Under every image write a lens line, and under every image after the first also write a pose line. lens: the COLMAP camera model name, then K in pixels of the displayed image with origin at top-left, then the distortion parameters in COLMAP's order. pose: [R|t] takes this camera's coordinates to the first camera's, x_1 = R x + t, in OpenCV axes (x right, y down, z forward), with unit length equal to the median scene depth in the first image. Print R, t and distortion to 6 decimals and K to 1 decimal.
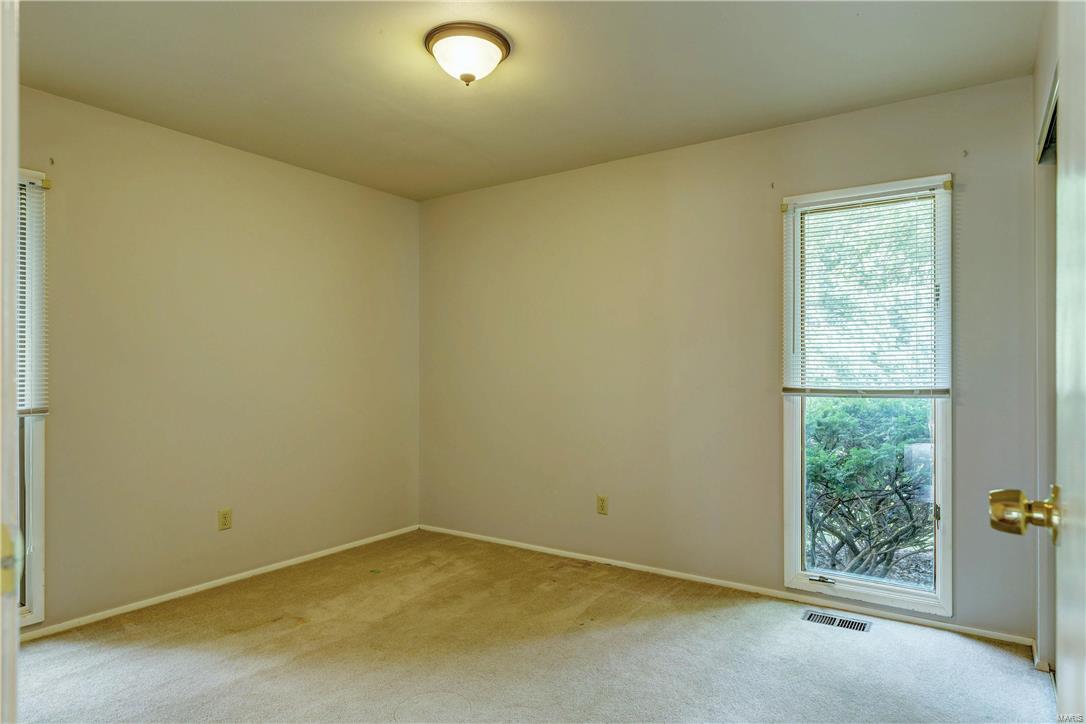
lens RADIAL K [[676.5, 0, 543.0], [0, 676.5, 362.0], [0, 0, 1]] dist [0.038868, 0.000170]
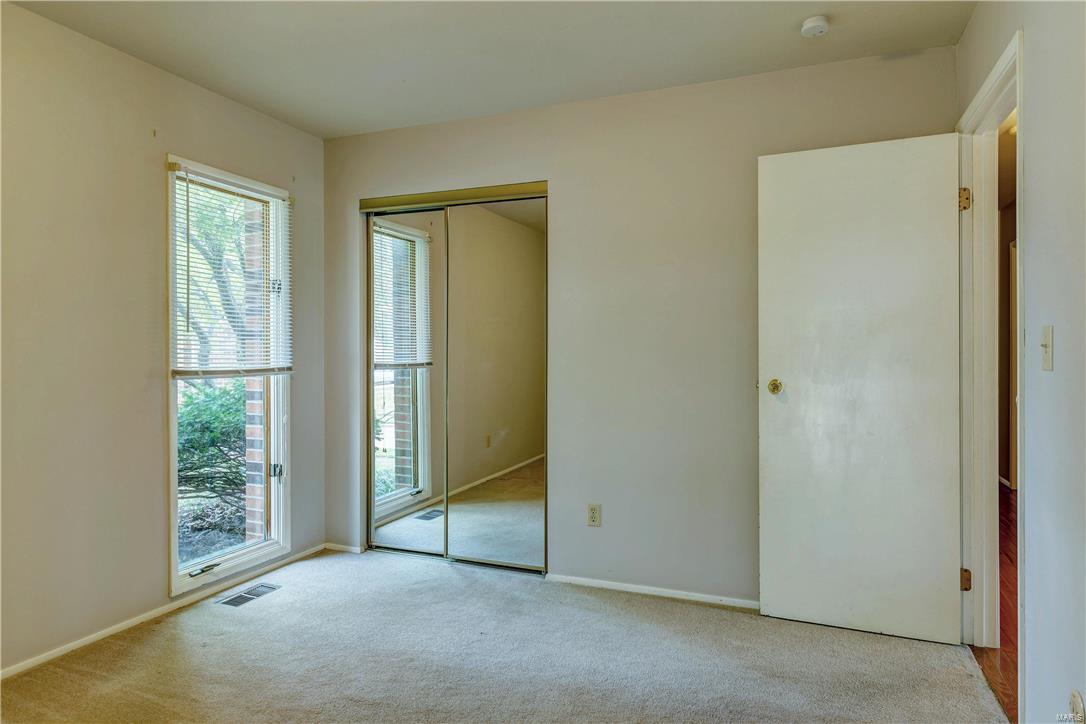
lens RADIAL K [[676.5, 0, 543.0], [0, 676.5, 362.0], [0, 0, 1]] dist [0.038868, 0.000170]
pose [[-0.216581, -0.008162, 0.976230, -0.650105], [-0.000522, 0.999966, 0.008244, 0.019578], [-0.976264, 0.001276, -0.216578, 0.770722]]
